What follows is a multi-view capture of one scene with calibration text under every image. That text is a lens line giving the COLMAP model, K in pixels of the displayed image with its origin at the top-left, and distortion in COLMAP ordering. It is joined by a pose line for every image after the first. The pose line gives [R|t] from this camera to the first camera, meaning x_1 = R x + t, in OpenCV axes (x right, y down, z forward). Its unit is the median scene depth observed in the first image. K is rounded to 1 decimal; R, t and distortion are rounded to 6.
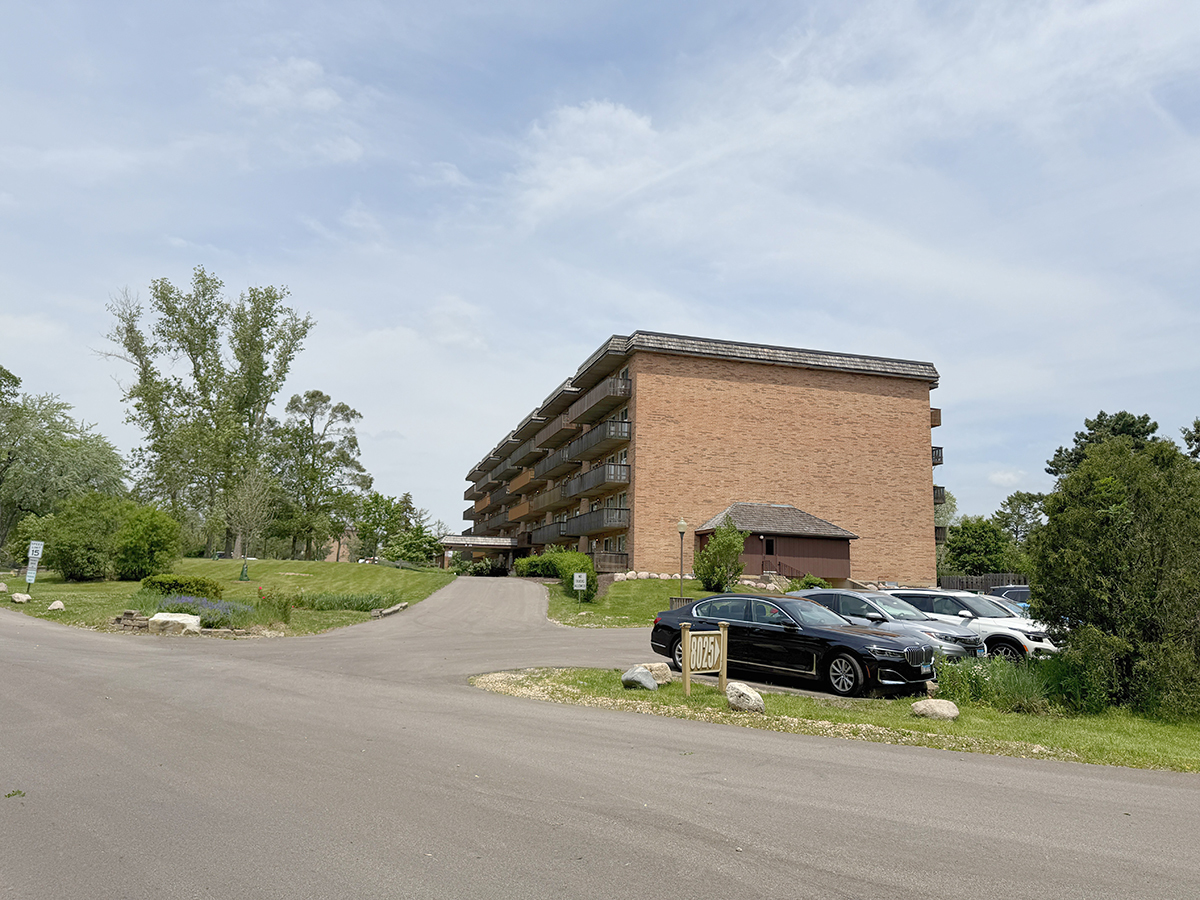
lens RADIAL K [[916.3, 0, 598.2], [0, 916.3, 446.2], [0, 0, 1]] dist [0.003578, -0.003693]
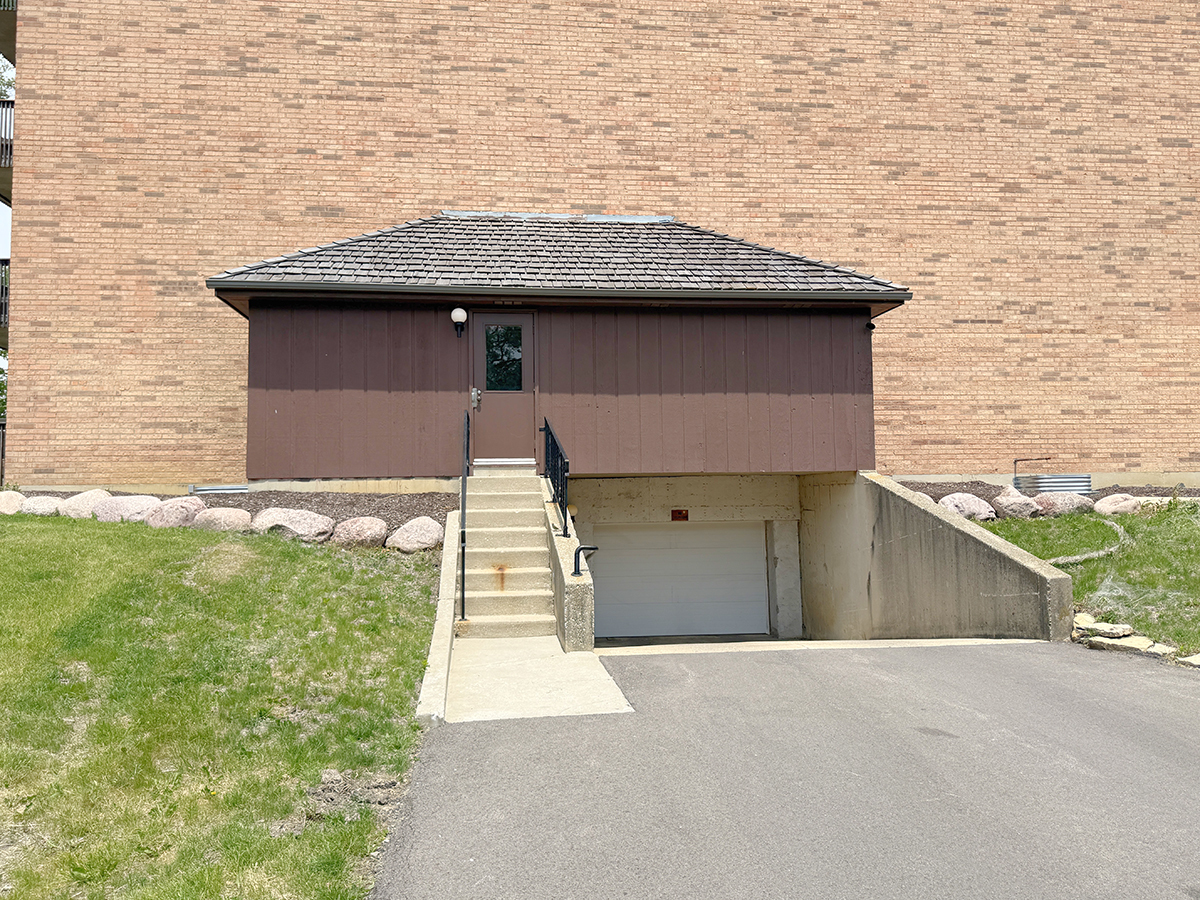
lens RADIAL K [[916.3, 0, 600.6], [0, 916.3, 454.5], [0, 0, 1]] dist [0.003578, -0.003693]
pose [[0.985311, -0.049480, -0.163447, 0.227956], [0.069685, 0.990289, 0.120299, 0.099193], [0.155907, -0.129922, 0.979190, 0.710862]]
